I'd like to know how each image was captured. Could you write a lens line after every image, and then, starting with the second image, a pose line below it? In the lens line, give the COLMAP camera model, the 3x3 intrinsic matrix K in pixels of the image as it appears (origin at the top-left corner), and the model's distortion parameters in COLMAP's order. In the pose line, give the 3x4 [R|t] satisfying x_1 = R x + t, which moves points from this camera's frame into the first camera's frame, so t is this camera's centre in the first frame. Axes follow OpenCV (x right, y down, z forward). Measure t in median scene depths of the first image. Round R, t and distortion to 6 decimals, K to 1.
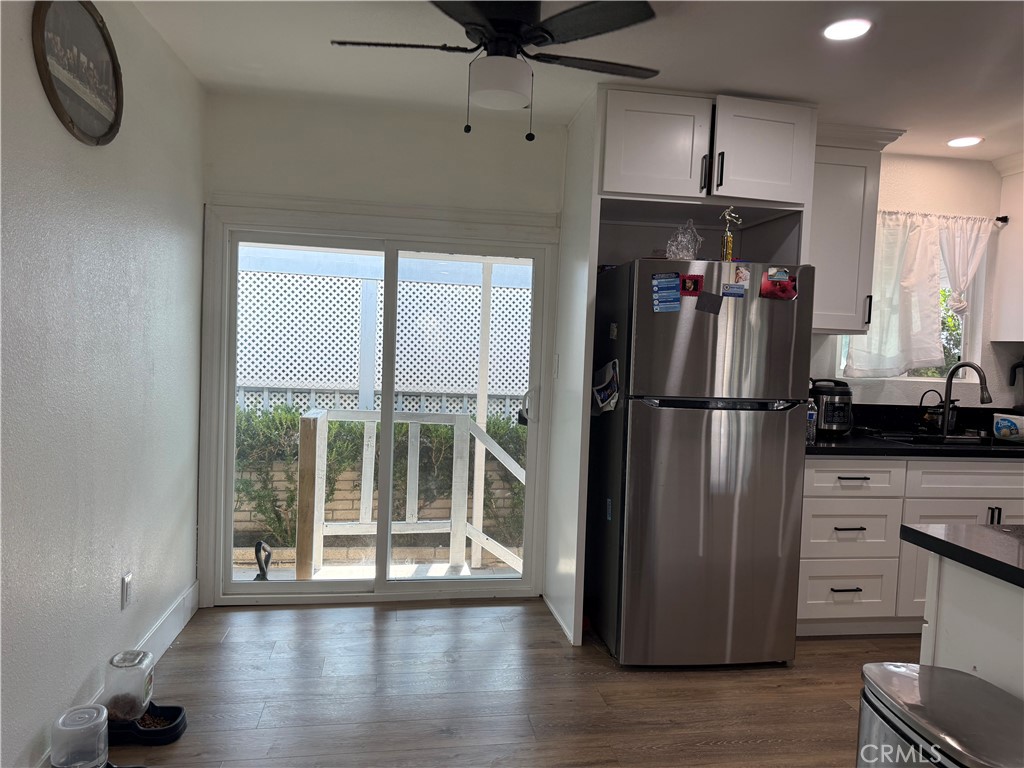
lens RADIAL K [[724.9, 0, 512.0], [0, 724.9, 391.5], [0, 0, 1]] dist [0.052892, -0.059073]
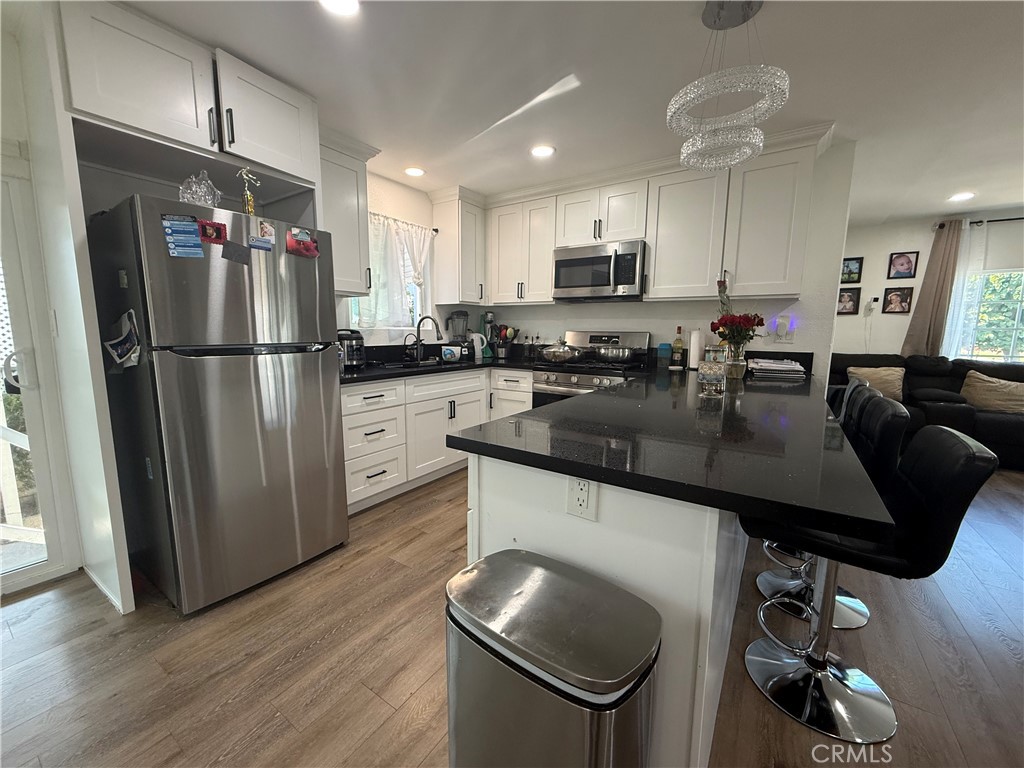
lens RADIAL K [[409.4, 0, 505.5], [0, 409.4, 383.9], [0, 0, 1]] dist [0.001254, 0.000508]
pose [[0.692990, -0.129090, 0.709296, 0.088200], [0.067810, 0.991148, 0.114135, 0.021633], [-0.717751, -0.030997, 0.695609, 0.278857]]
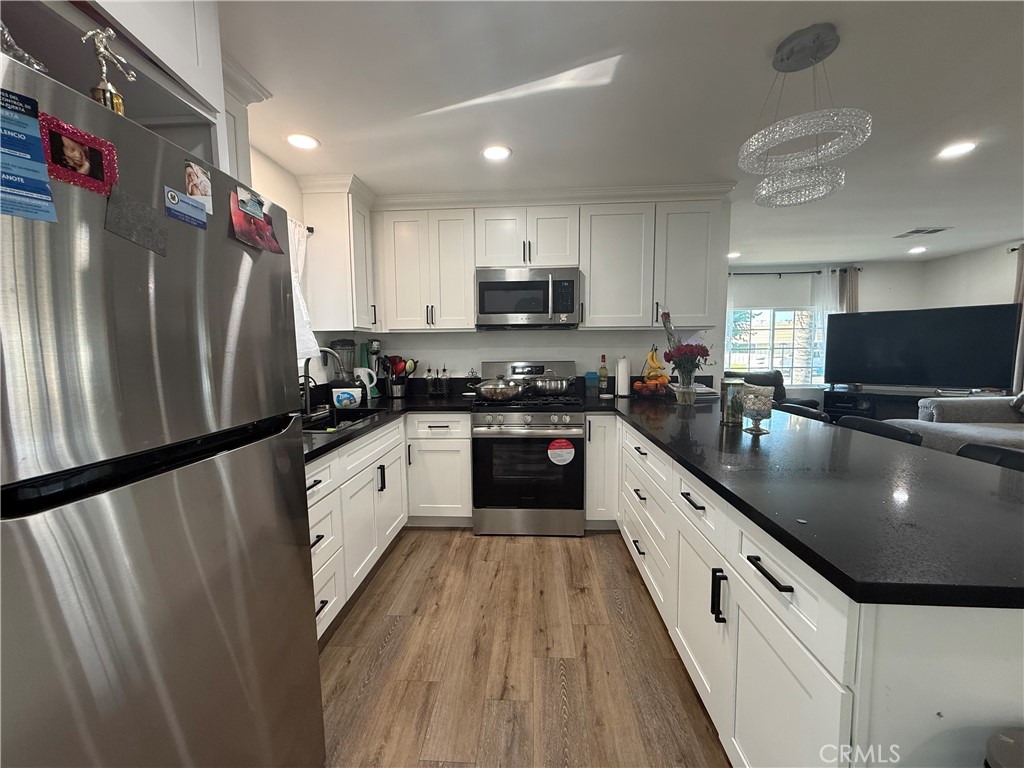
lens RADIAL K [[409.4, 0, 508.8], [0, 409.4, 384.7], [0, 0, 1]] dist [0.001254, 0.000508]
pose [[0.225028, -0.126875, 0.966056, 0.072965], [0.087180, 0.990131, 0.109730, -0.033756], [-0.970444, 0.059529, 0.233868, 0.675427]]
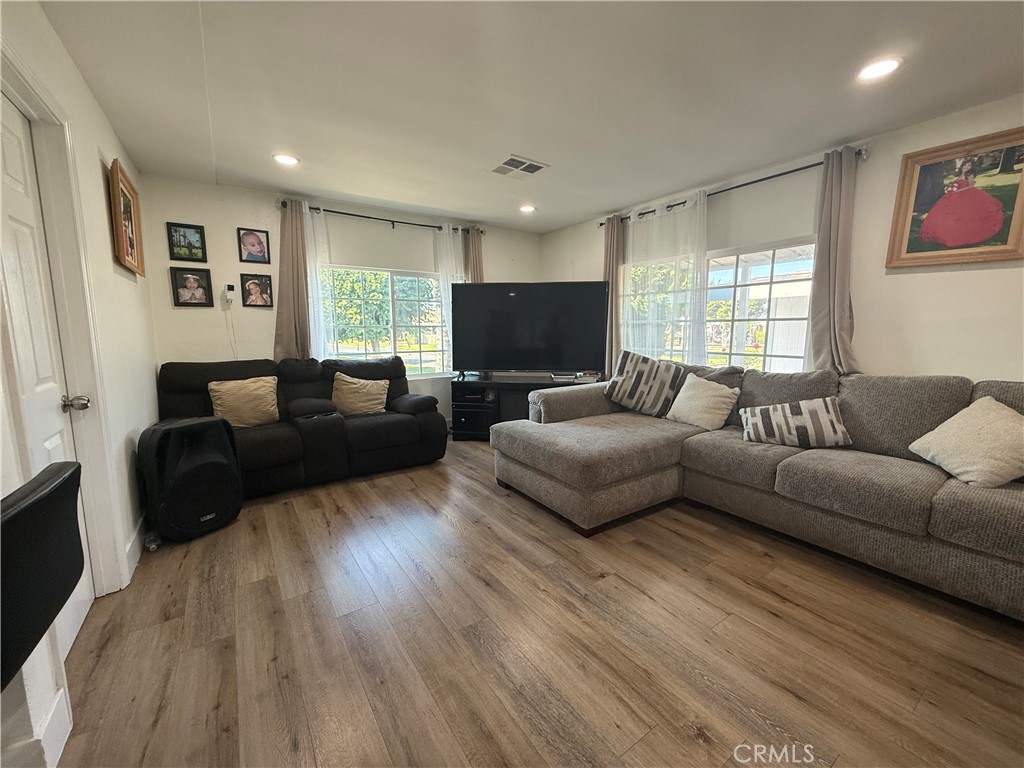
lens RADIAL K [[409.4, 0, 510.6], [0, 409.4, 384.6], [0, 0, 1]] dist [0.001254, 0.000508]
pose [[-0.421020, -0.162602, 0.892358, 0.748737], [0.043903, 0.978995, 0.199103, 0.048037], [-0.905988, 0.123004, -0.405037, 0.157864]]
